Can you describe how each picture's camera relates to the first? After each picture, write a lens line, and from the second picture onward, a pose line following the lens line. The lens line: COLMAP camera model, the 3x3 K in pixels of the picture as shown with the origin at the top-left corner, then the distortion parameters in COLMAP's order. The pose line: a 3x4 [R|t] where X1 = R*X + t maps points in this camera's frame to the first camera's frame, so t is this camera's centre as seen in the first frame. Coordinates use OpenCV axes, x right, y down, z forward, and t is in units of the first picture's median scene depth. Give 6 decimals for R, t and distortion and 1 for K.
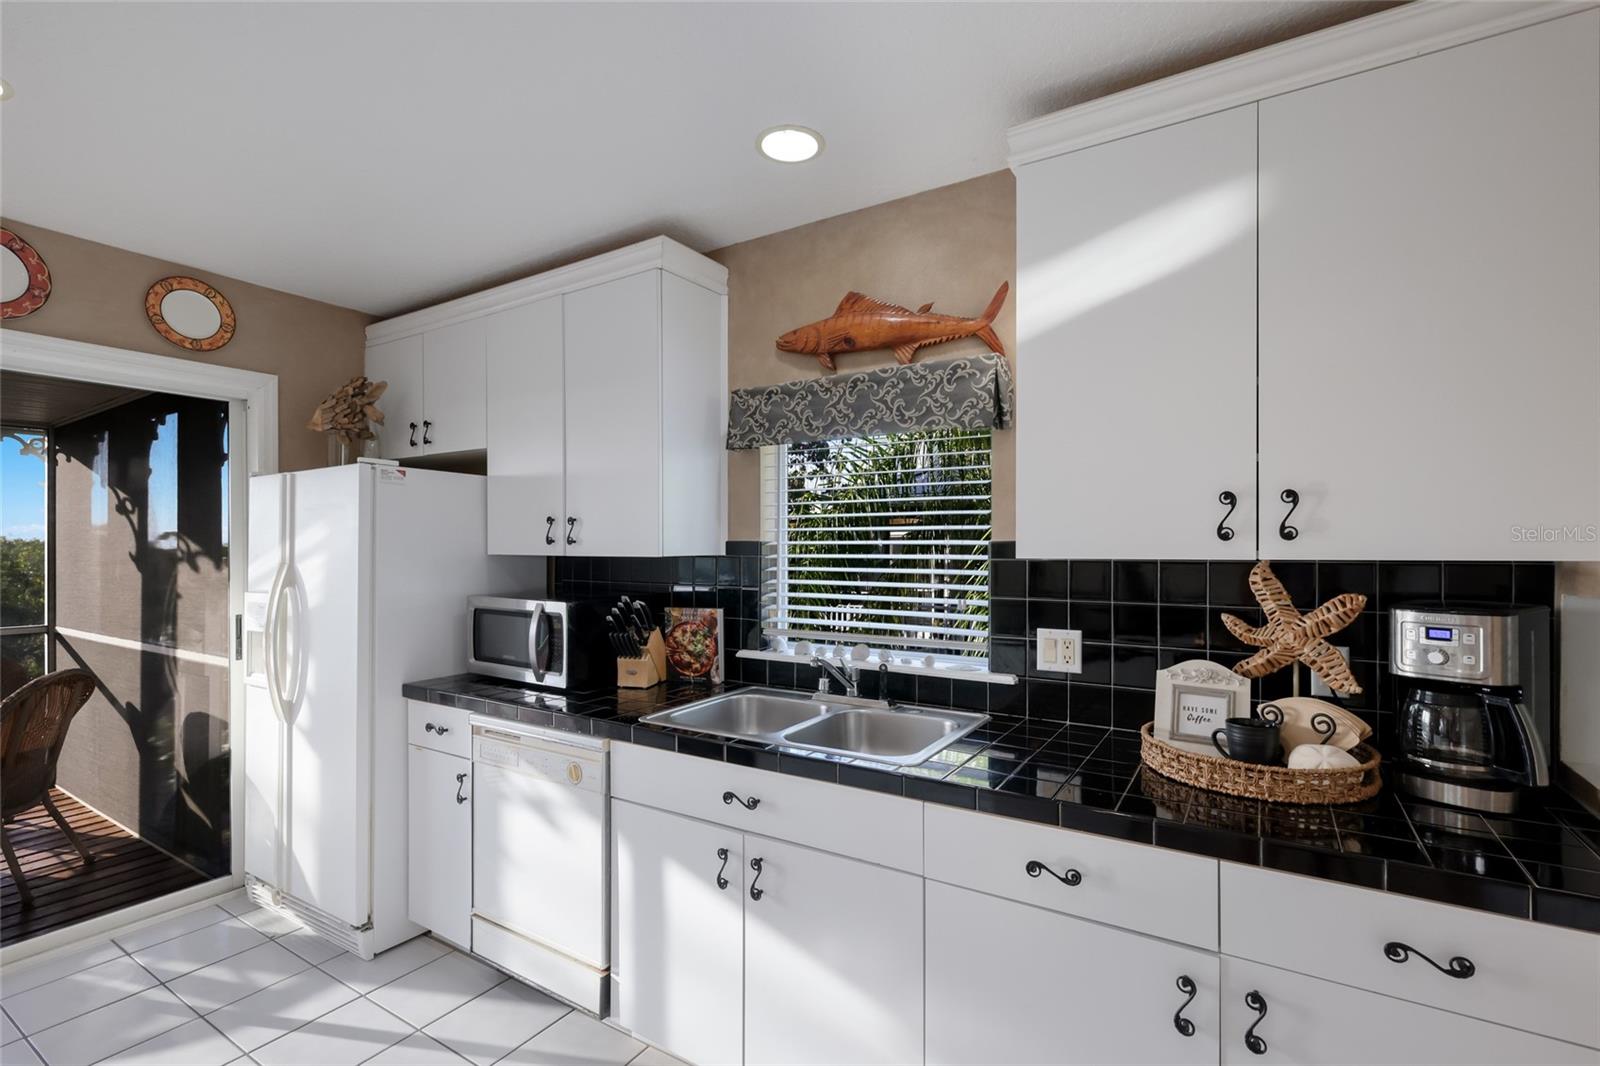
lens RADIAL K [[734.2, 0, 805.7], [0, 734.2, 536.0], [0, 0, 1]] dist [0.002426, -0.000444]
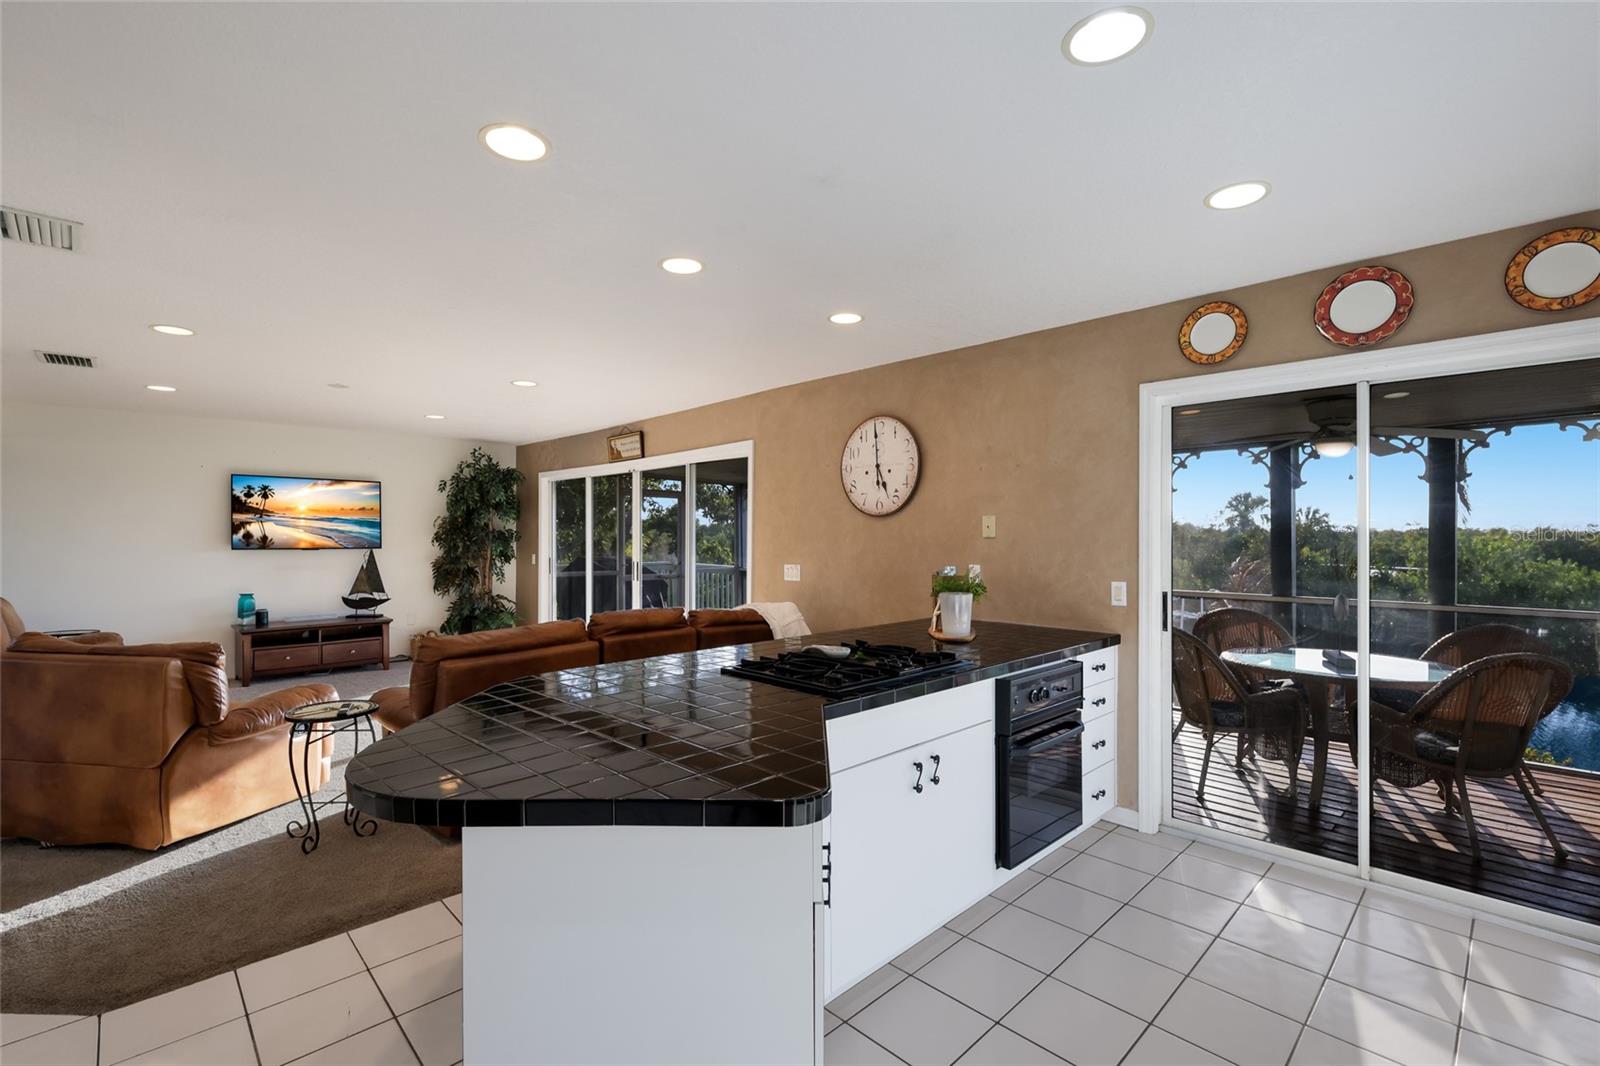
lens RADIAL K [[709.2, 0, 804.2], [0, 709.2, 535.6], [0, 0, 1]] dist [-0.003335, 0.001372]
pose [[-0.223721, -0.000299, -0.974653, 0.251357], [0.019047, 0.999808, -0.004679, 0.005736], [0.974467, -0.019611, -0.223672, 0.377955]]
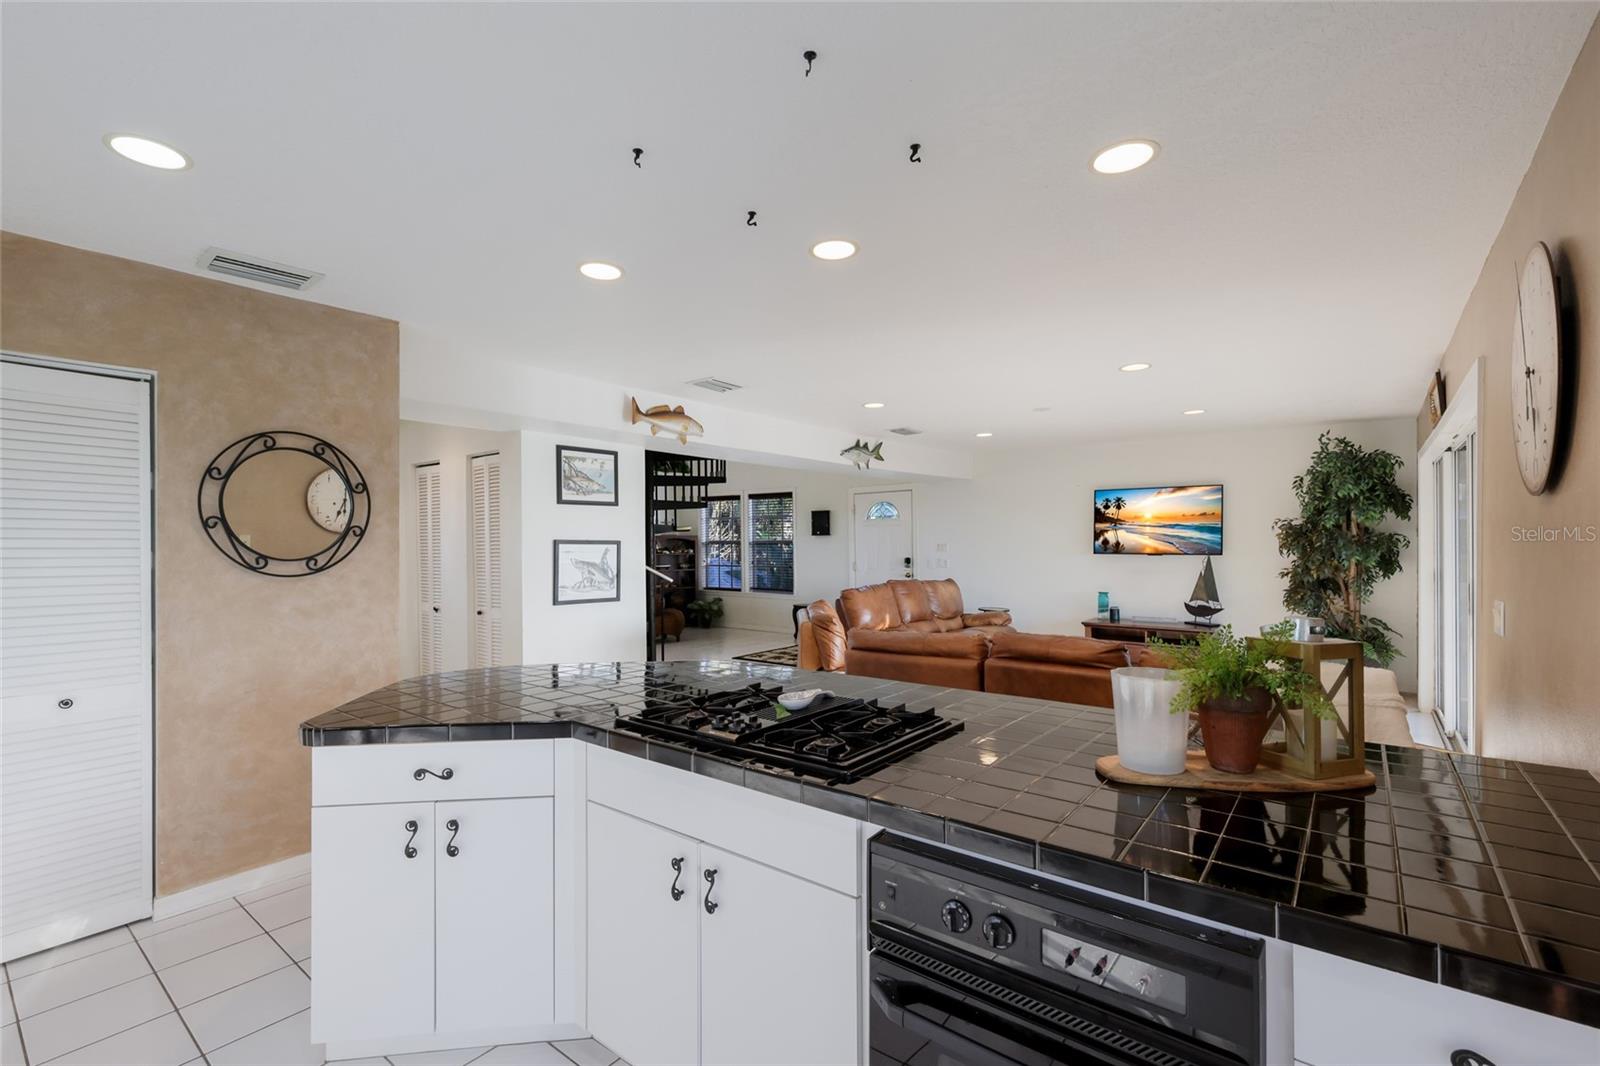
lens RADIAL K [[709.2, 0, 797.4], [0, 709.2, 539.9], [0, 0, 1]] dist [-0.003335, 0.001372]
pose [[-0.994743, 0.004865, 0.102284, -0.926076], [0.002543, 0.999736, -0.022817, 0.012316], [-0.102368, -0.022437, -0.994494, 1.001646]]
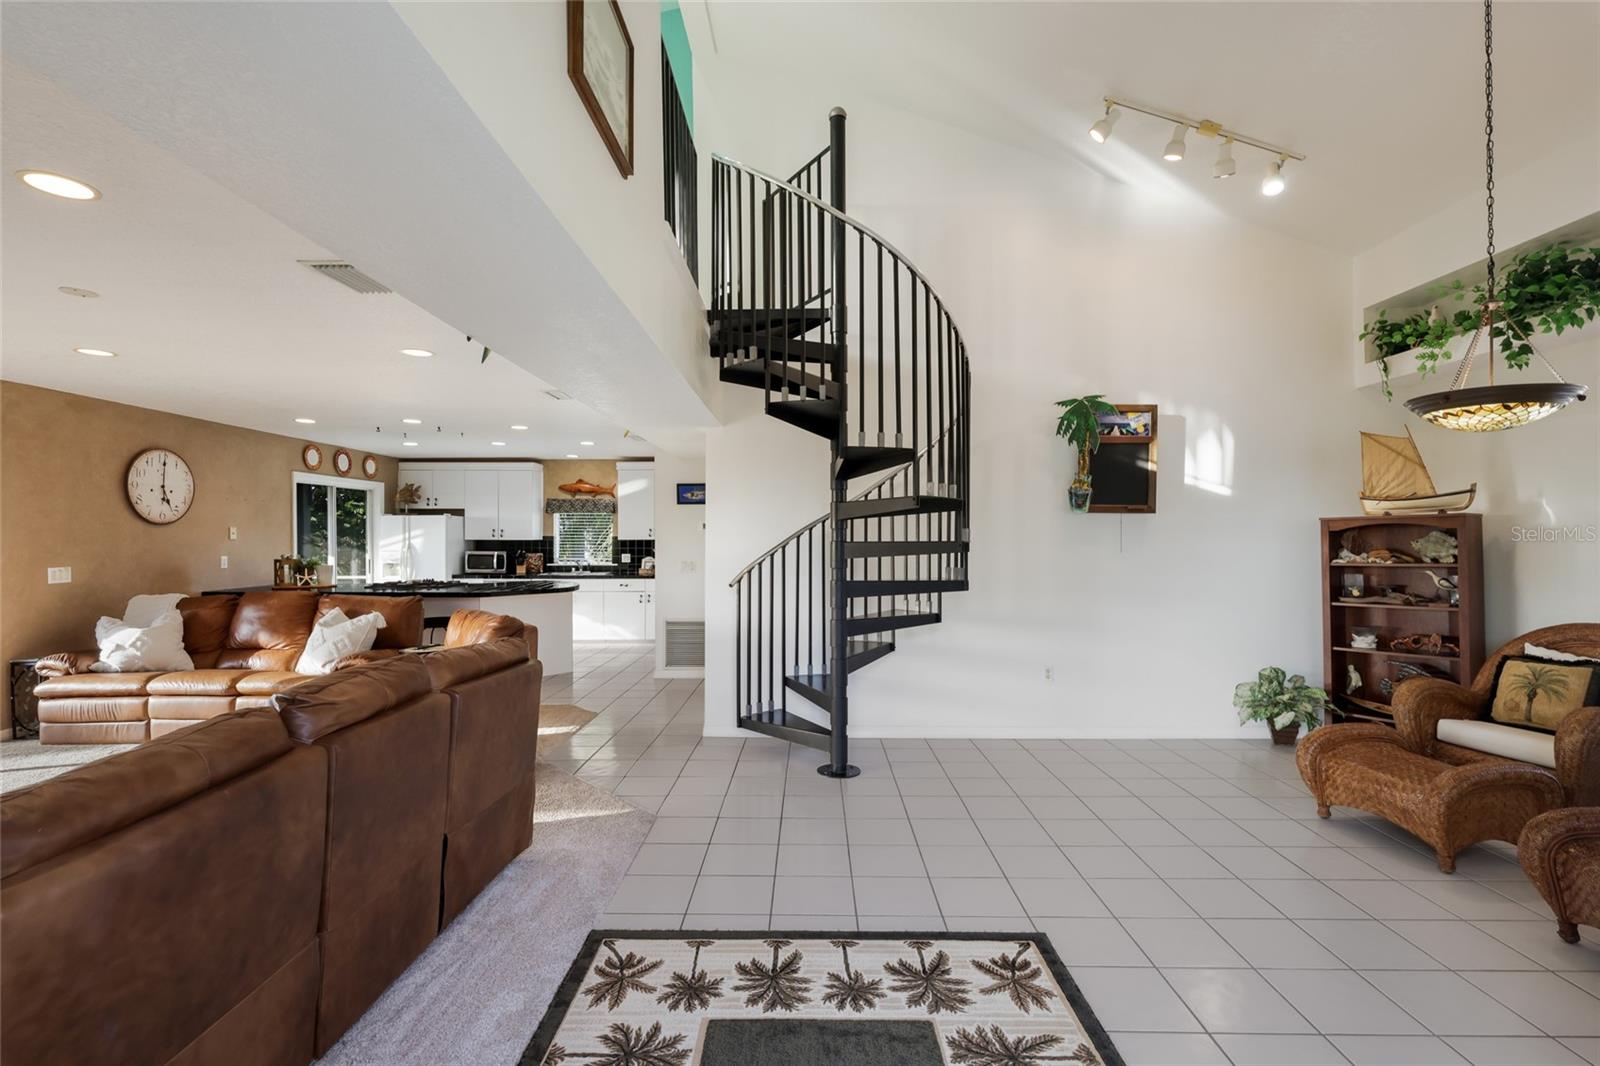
lens RADIAL K [[734.2, 0, 810.2], [0, 734.2, 530.4], [0, 0, 1]] dist [0.002426, -0.000444]
pose [[0.842130, 0.002633, 0.539268, -1.112709], [-0.006633, 0.999963, 0.005476, -0.058599], [-0.539234, -0.008188, 0.842116, -3.334847]]
